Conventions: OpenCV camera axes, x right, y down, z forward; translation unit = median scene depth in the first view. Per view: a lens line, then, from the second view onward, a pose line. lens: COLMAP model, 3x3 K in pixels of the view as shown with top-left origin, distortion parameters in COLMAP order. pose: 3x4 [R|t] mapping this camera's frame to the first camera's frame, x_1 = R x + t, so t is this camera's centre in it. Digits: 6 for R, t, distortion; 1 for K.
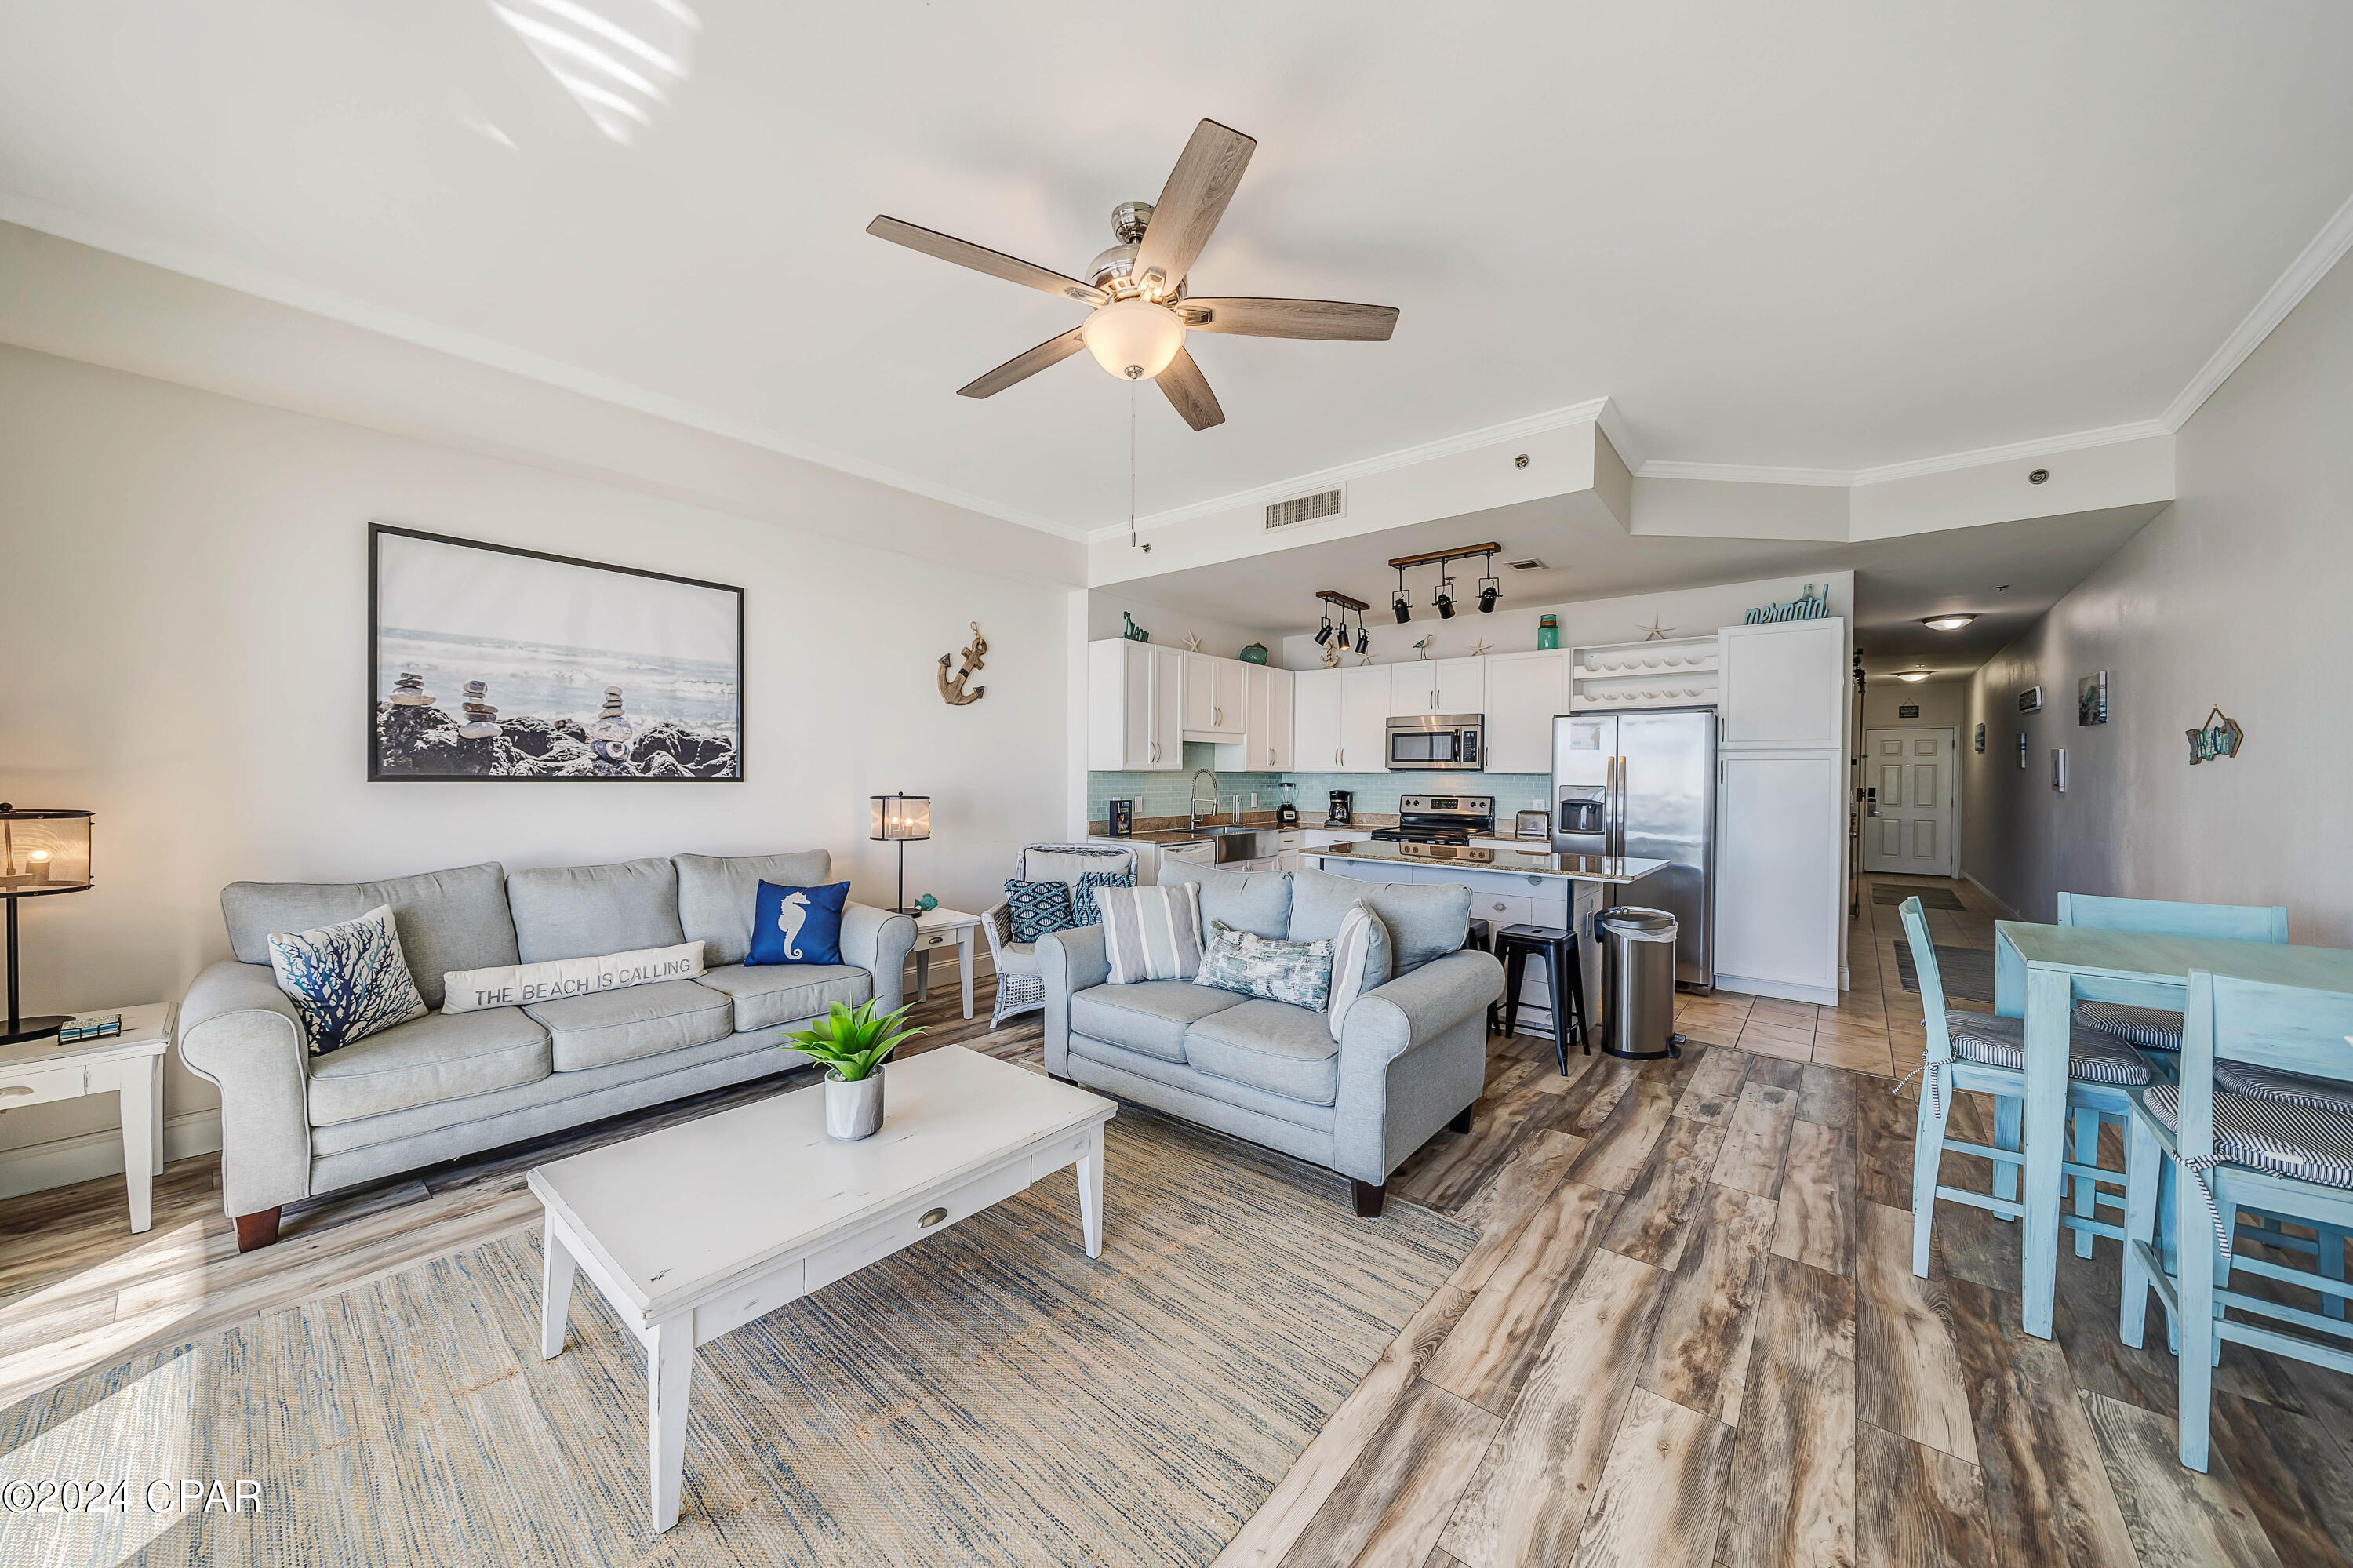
lens RADIAL K [[820.5, 0, 1169.9], [0, 820.5, 782.8], [0, 0, 1]] dist [-0.001516, 0.000035]
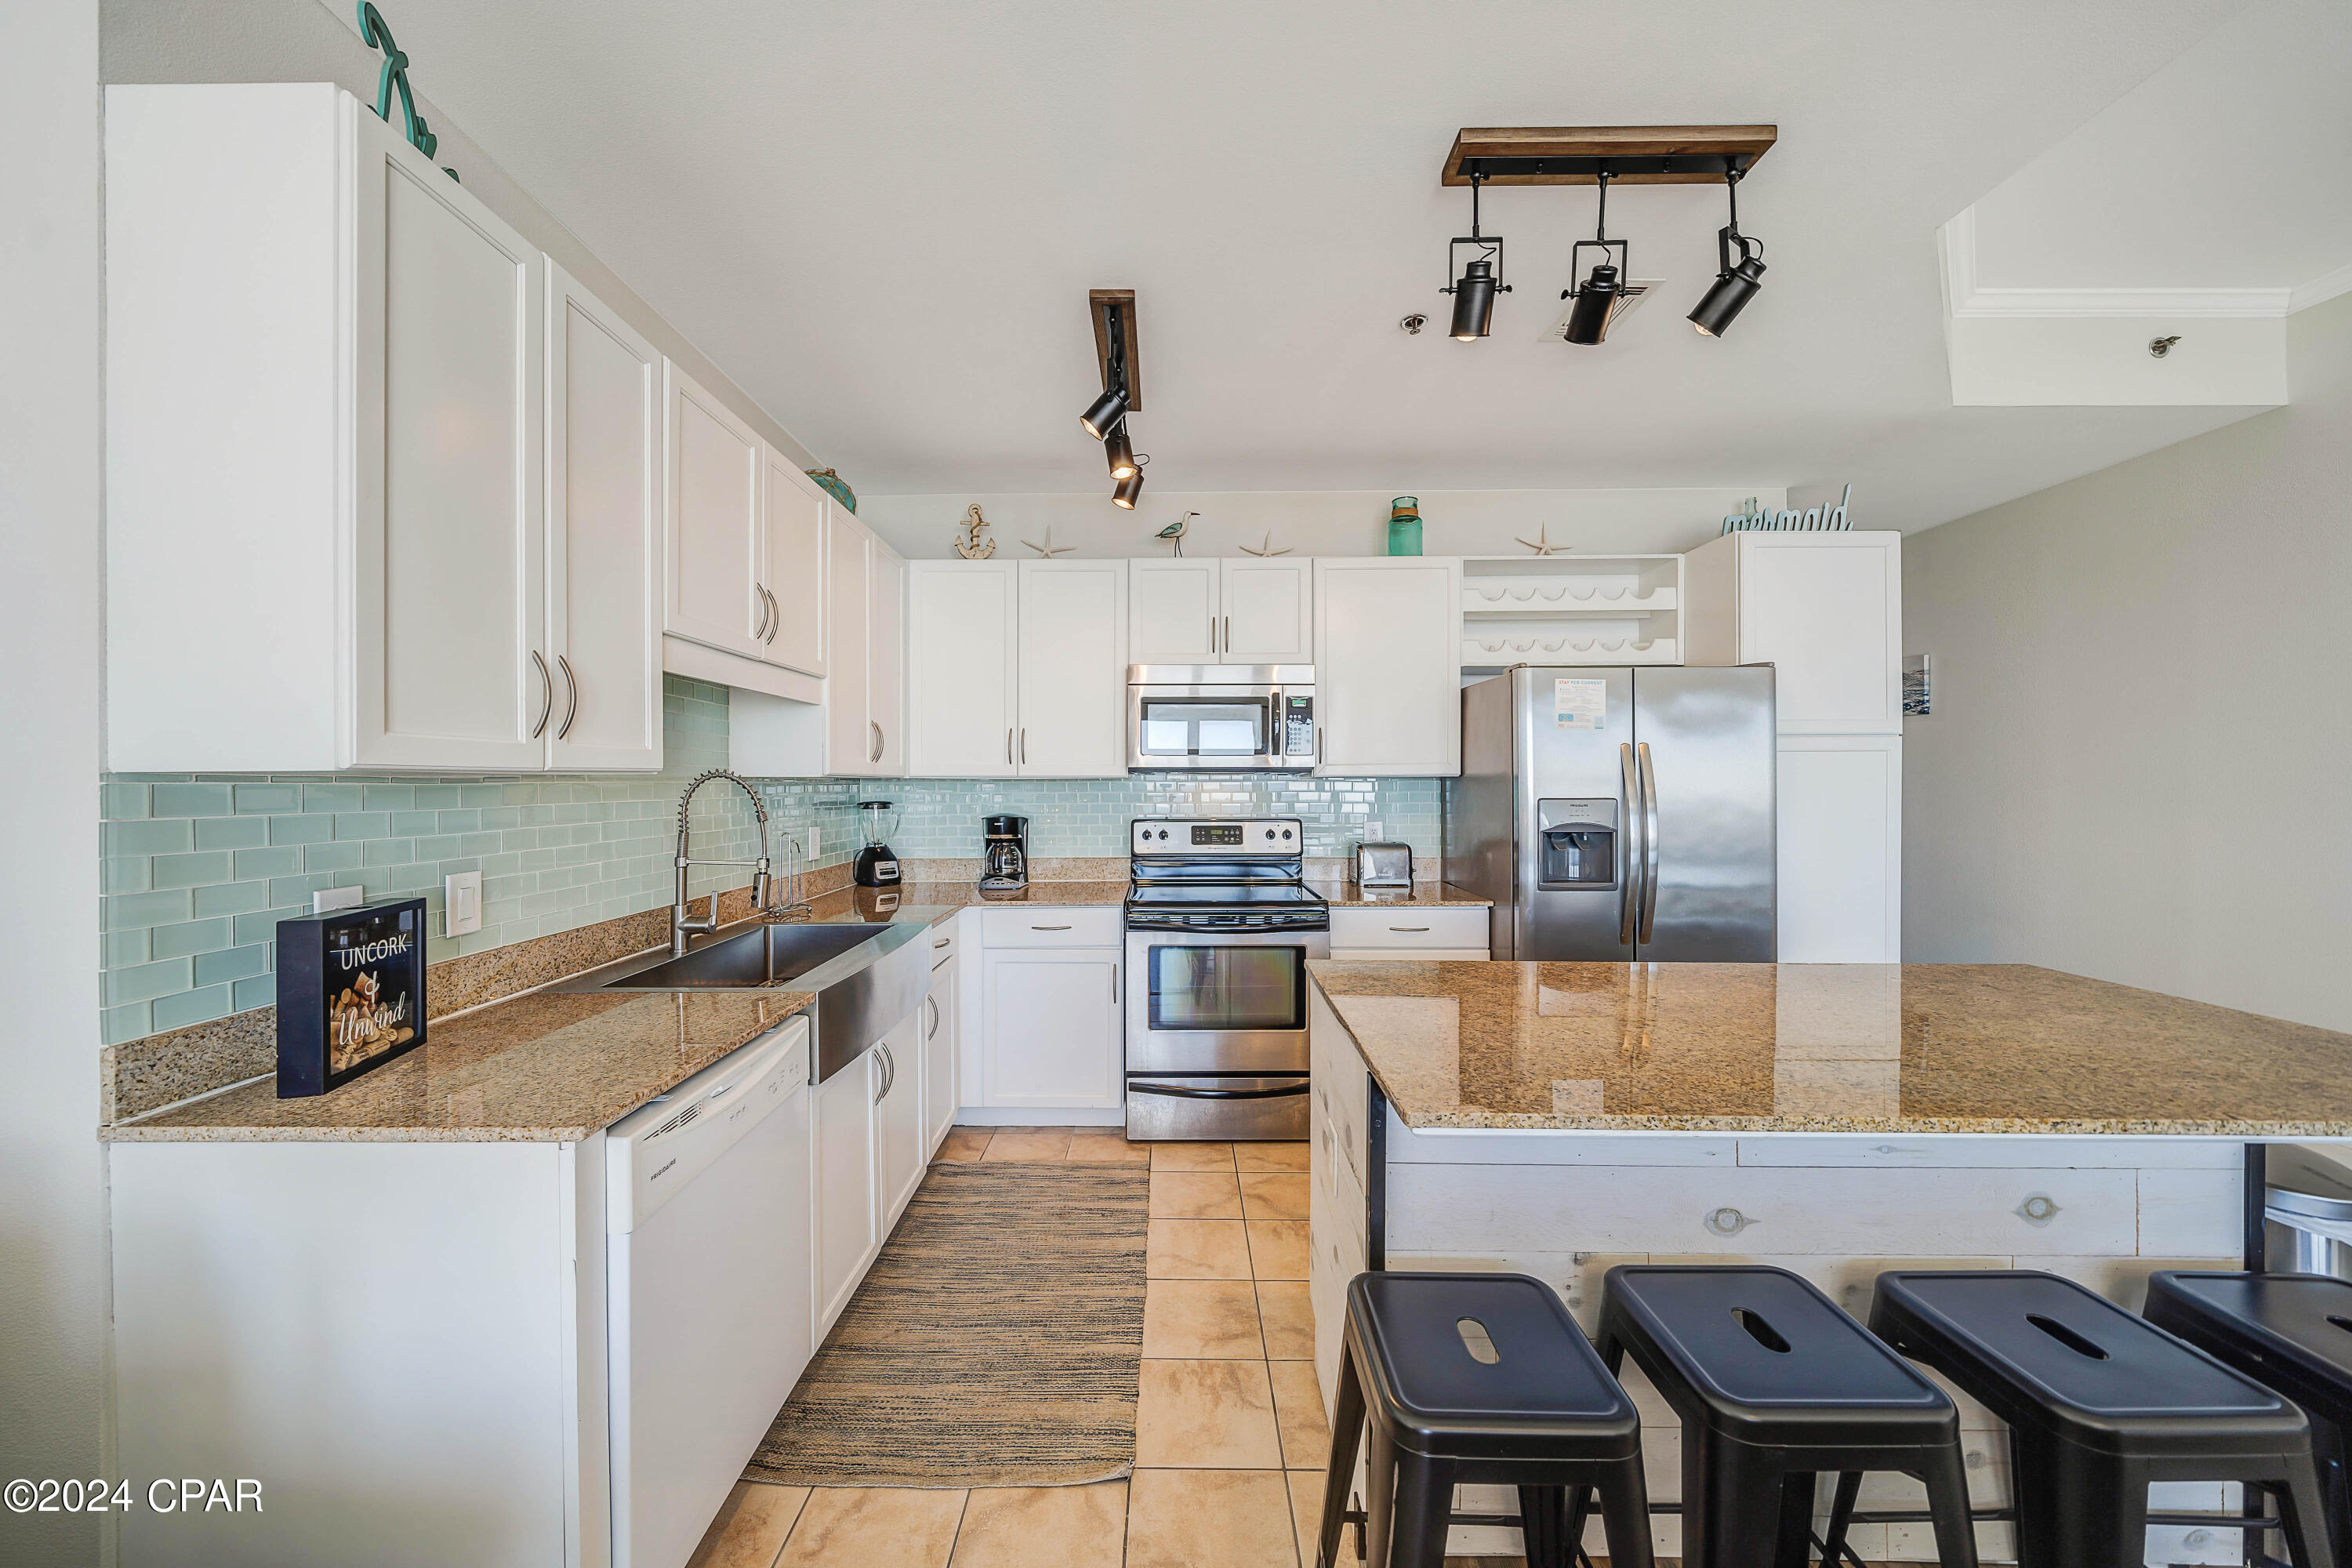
lens RADIAL K [[820.1, 0, 1169.4], [0, 820.1, 782.8], [0, 0, 1]] dist [-0.001516, 0.000035]
pose [[0.776852, -0.010989, 0.629587, -0.025540], [0.019044, 0.999800, -0.006048, -0.005439], [-0.629395, 0.016688, 0.776906, 0.618384]]
